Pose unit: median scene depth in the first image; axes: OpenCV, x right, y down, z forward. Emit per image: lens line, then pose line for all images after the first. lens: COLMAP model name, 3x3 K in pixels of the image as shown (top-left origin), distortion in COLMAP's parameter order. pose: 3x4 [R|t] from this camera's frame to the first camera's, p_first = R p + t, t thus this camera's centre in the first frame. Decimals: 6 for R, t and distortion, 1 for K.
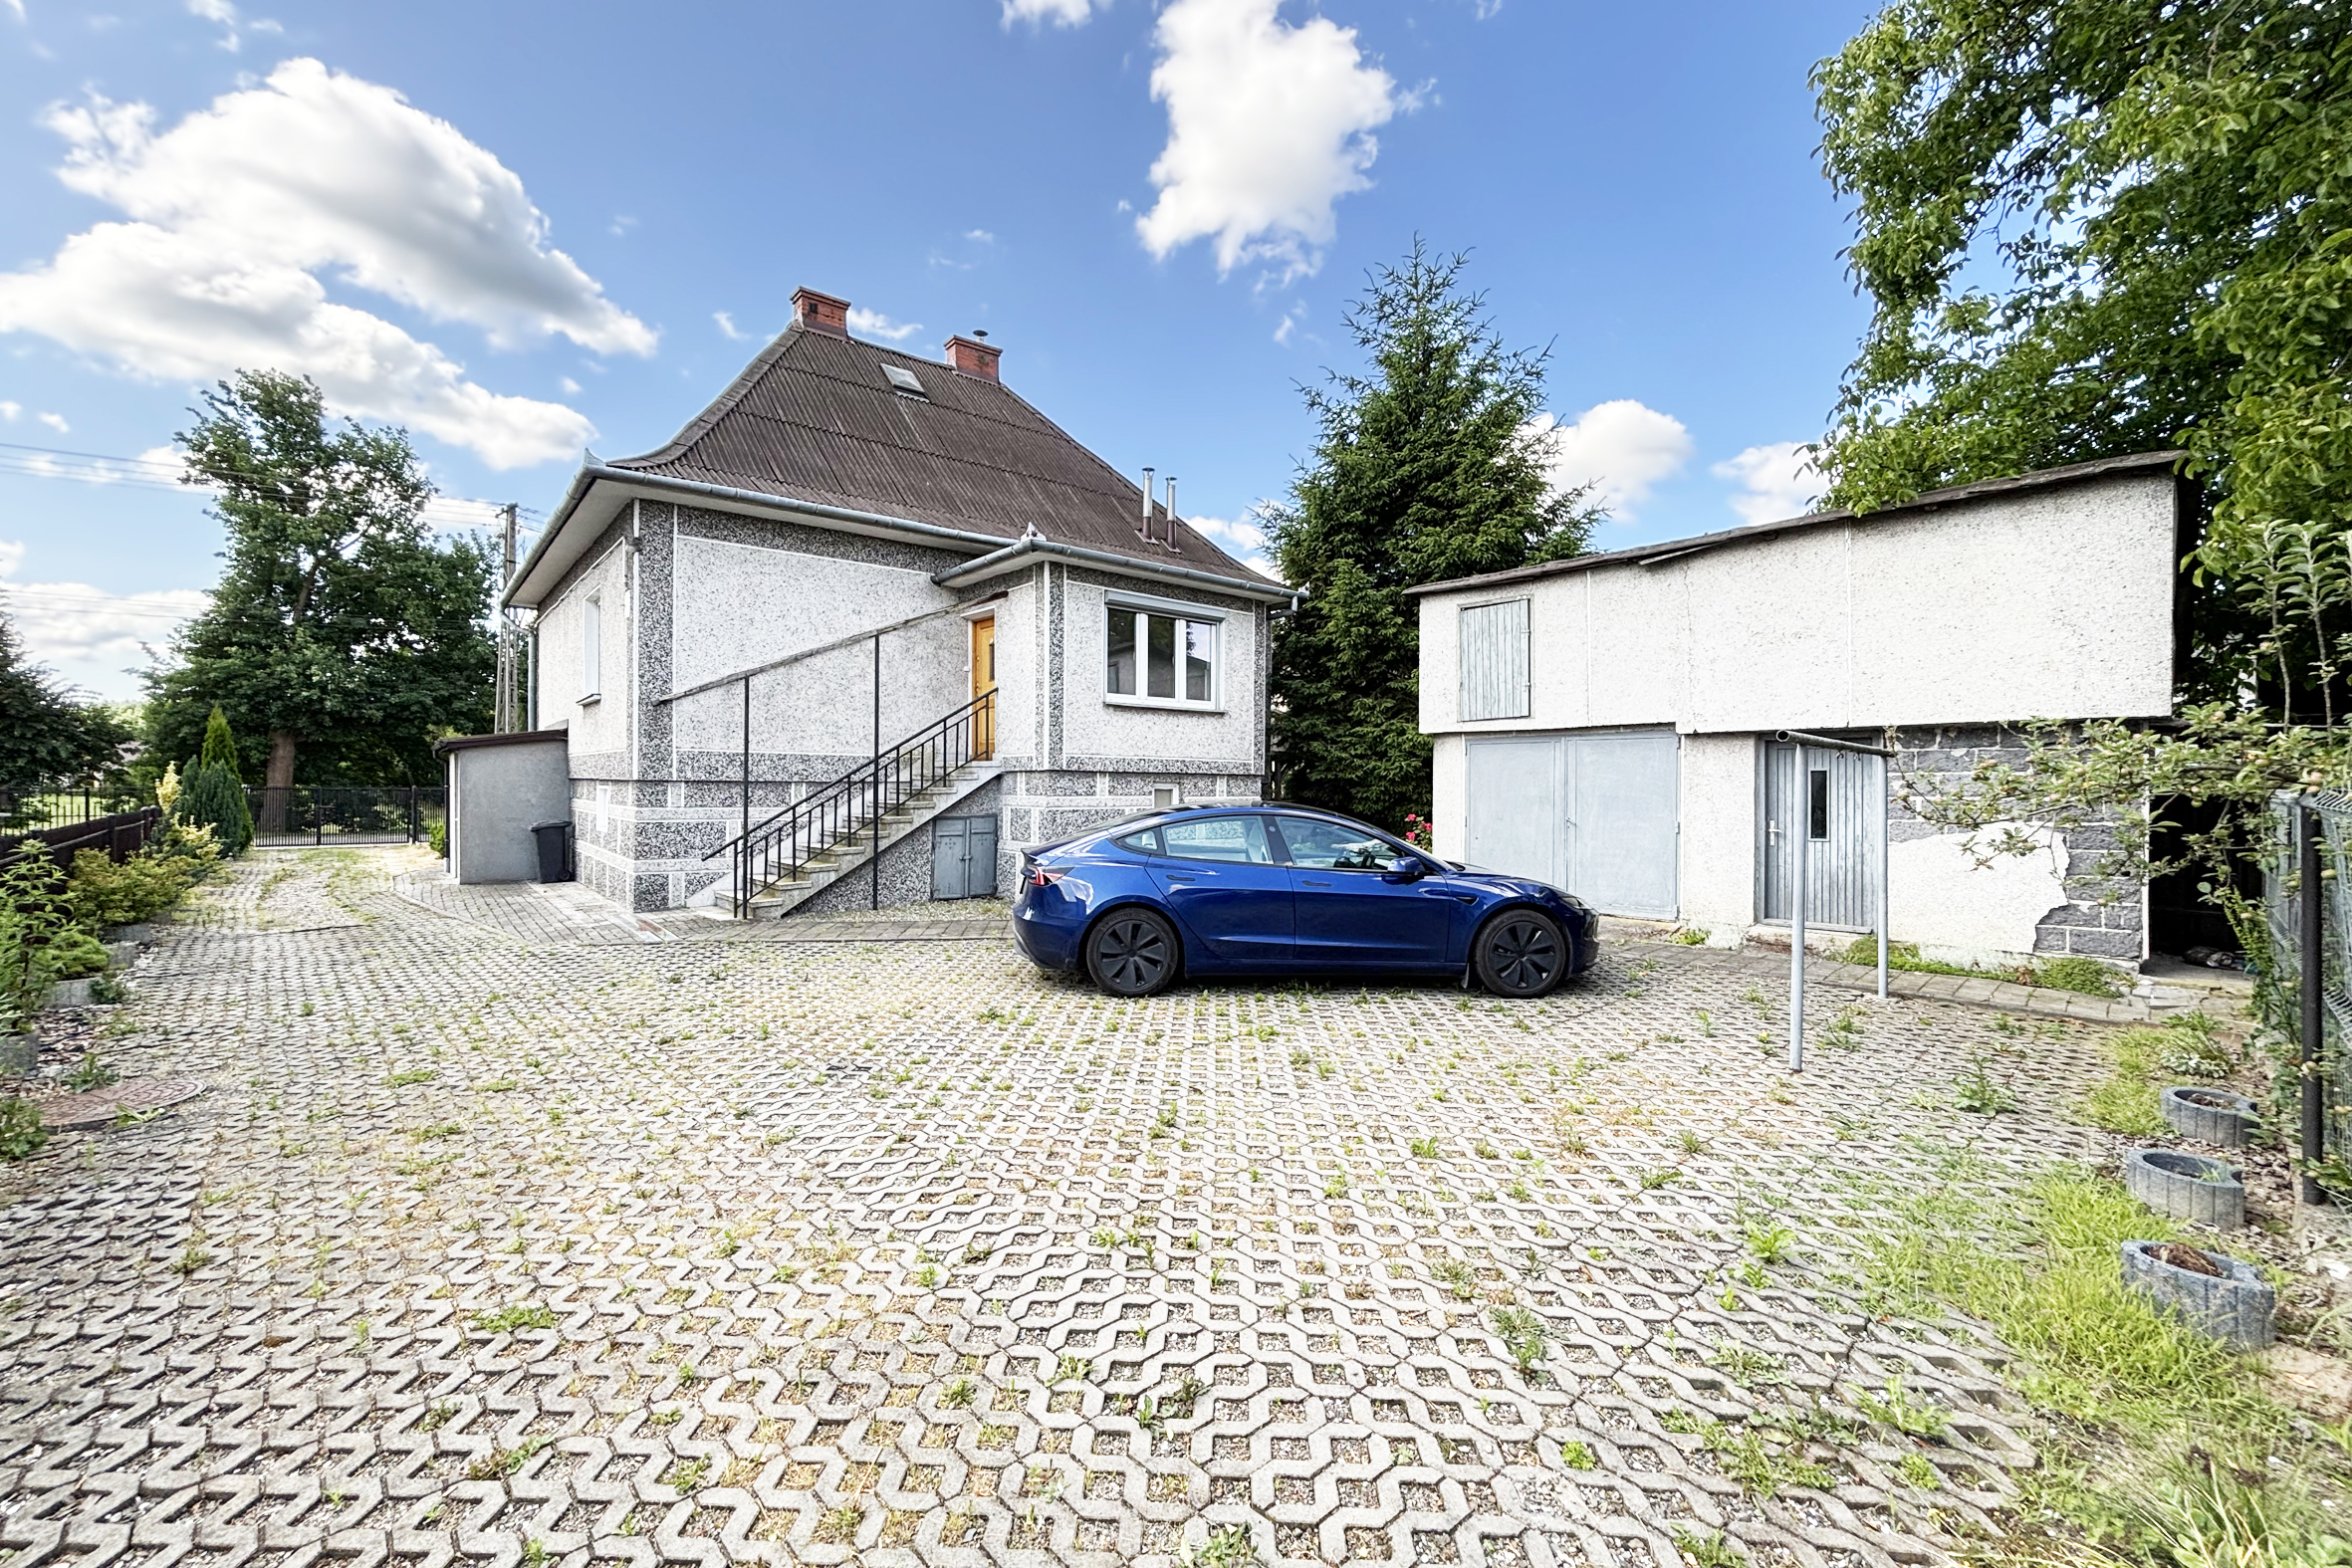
lens RADIAL K [[983.0, 0, 1176.0], [0, 983.0, 784.0], [0, 0, 1]] dist [0.042795, -0.024574]
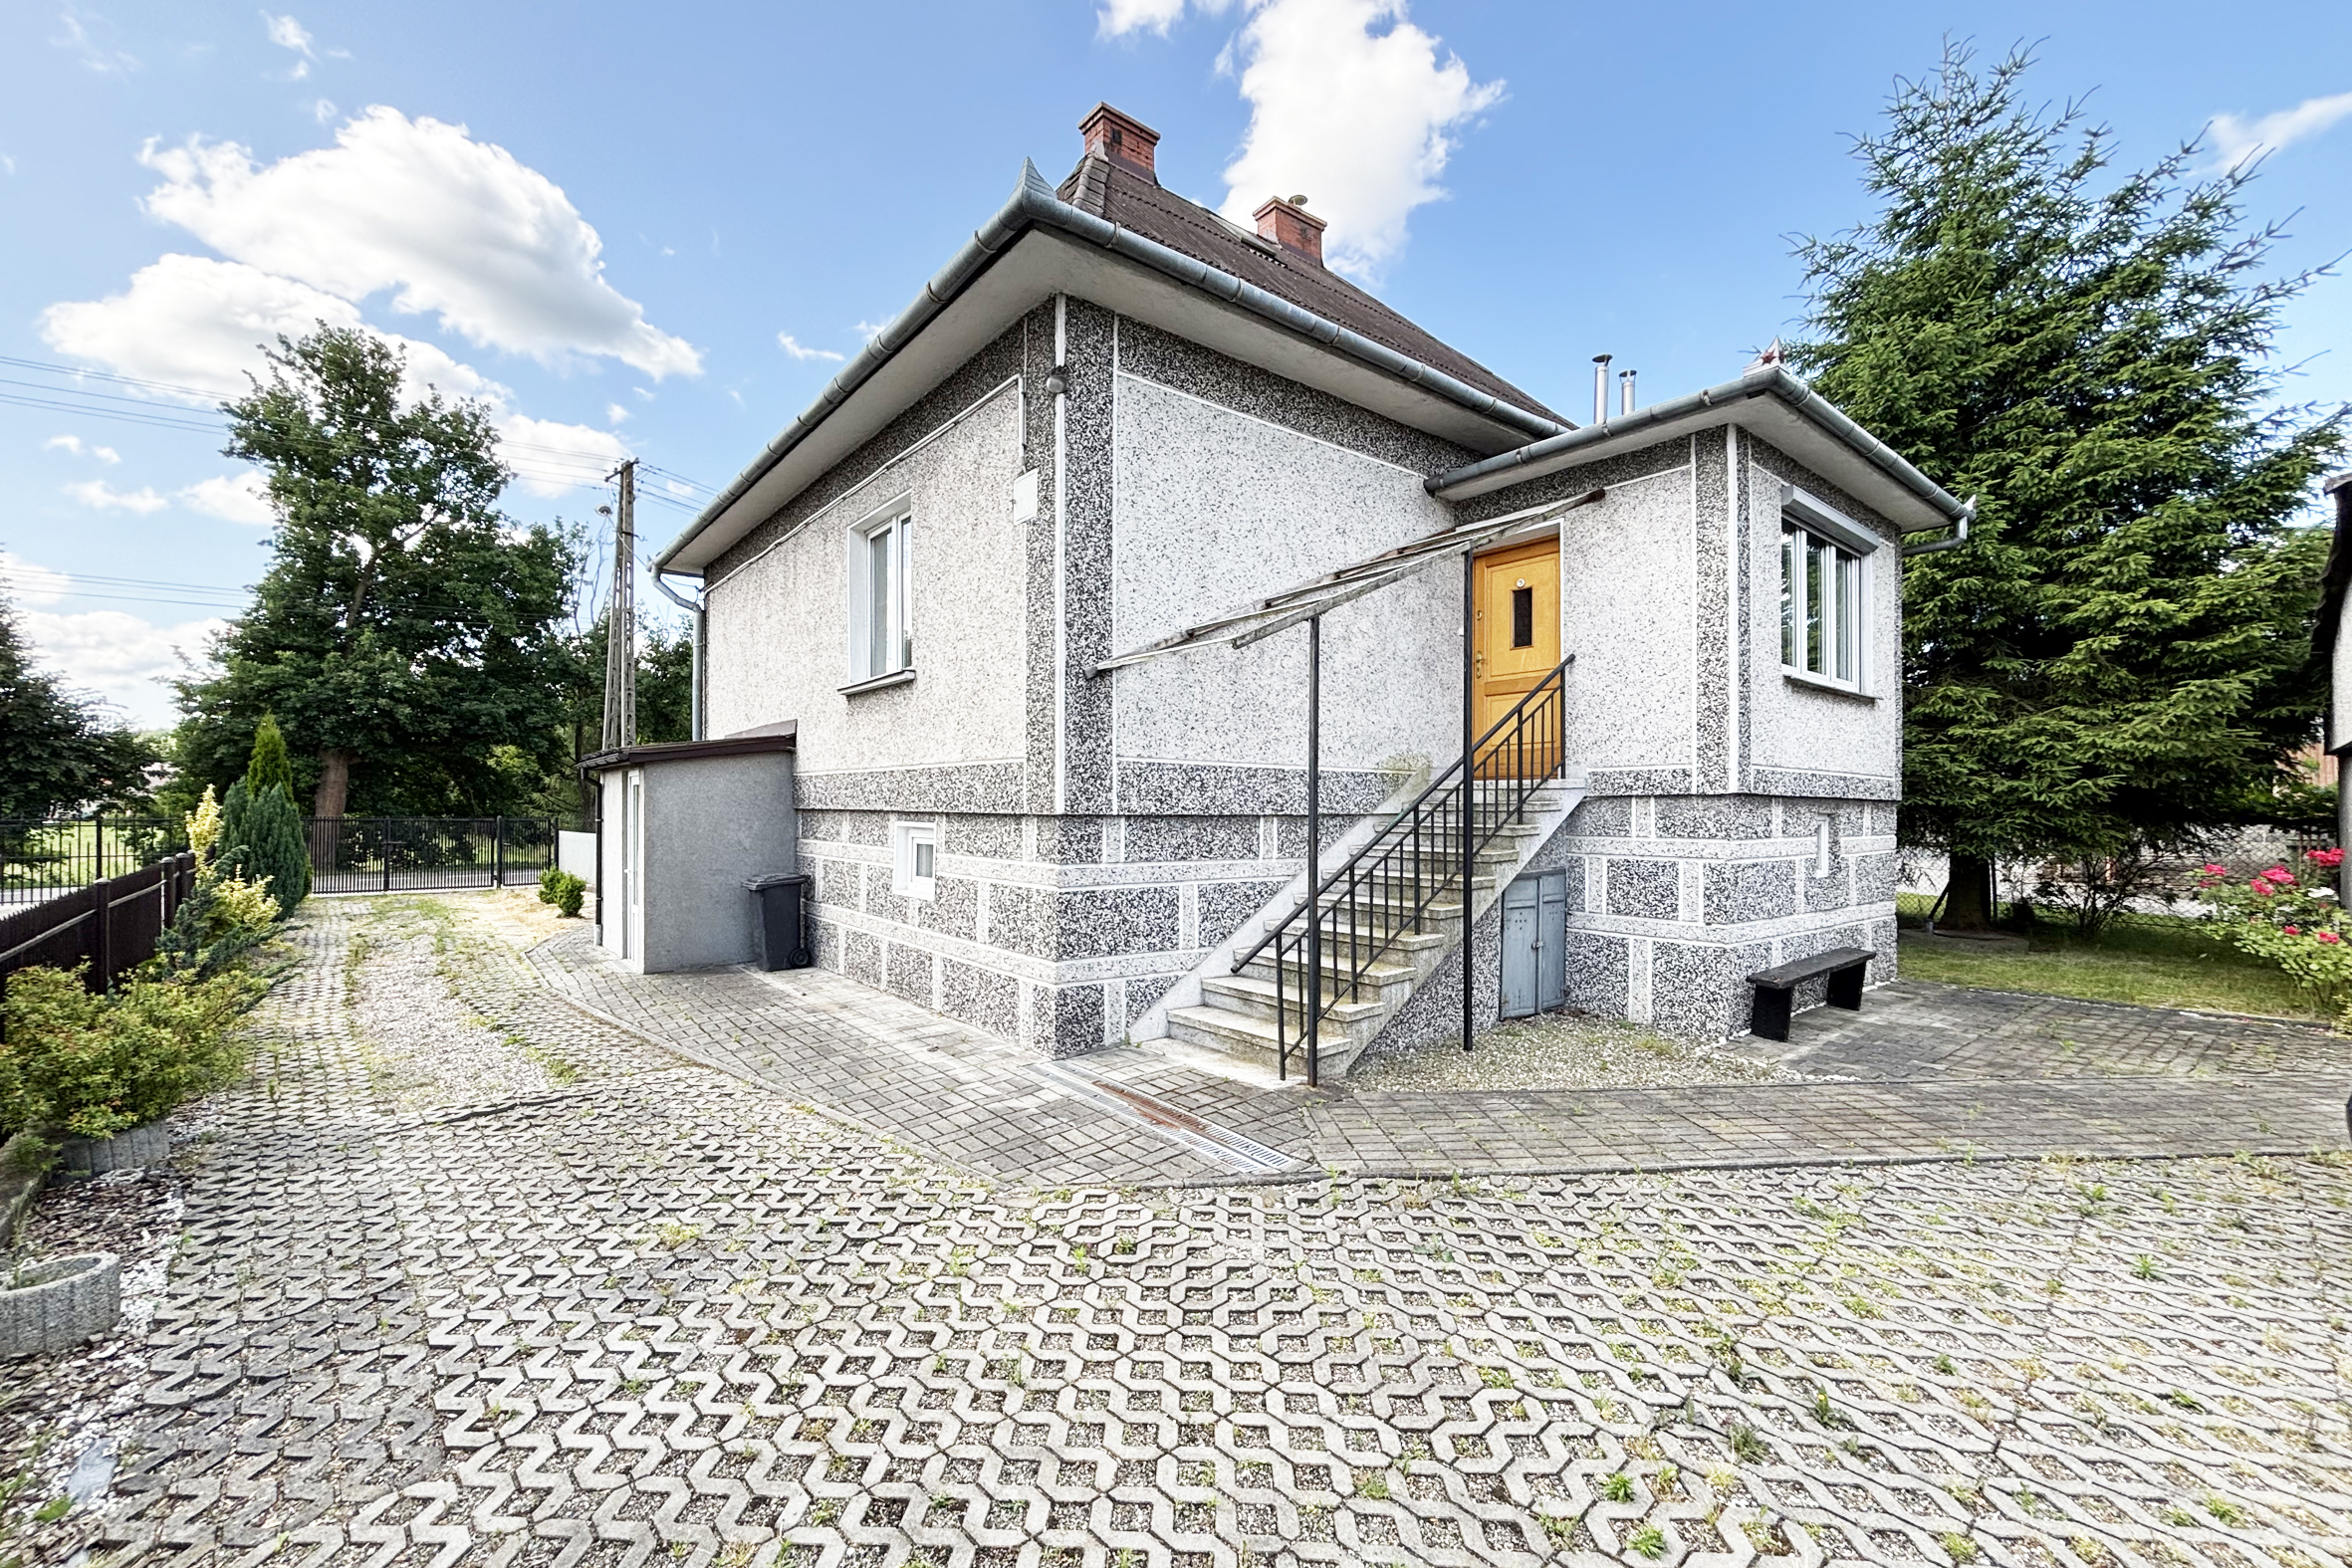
lens RADIAL K [[983.0, 0, 1176.0], [0, 983.0, 784.0], [0, 0, 1]] dist [0.042795, -0.024574]
pose [[0.999880, -0.002109, -0.015358, -0.285586], [0.001726, 0.999689, -0.024885, -0.004018], [0.015406, 0.024856, 0.999572, 0.280286]]
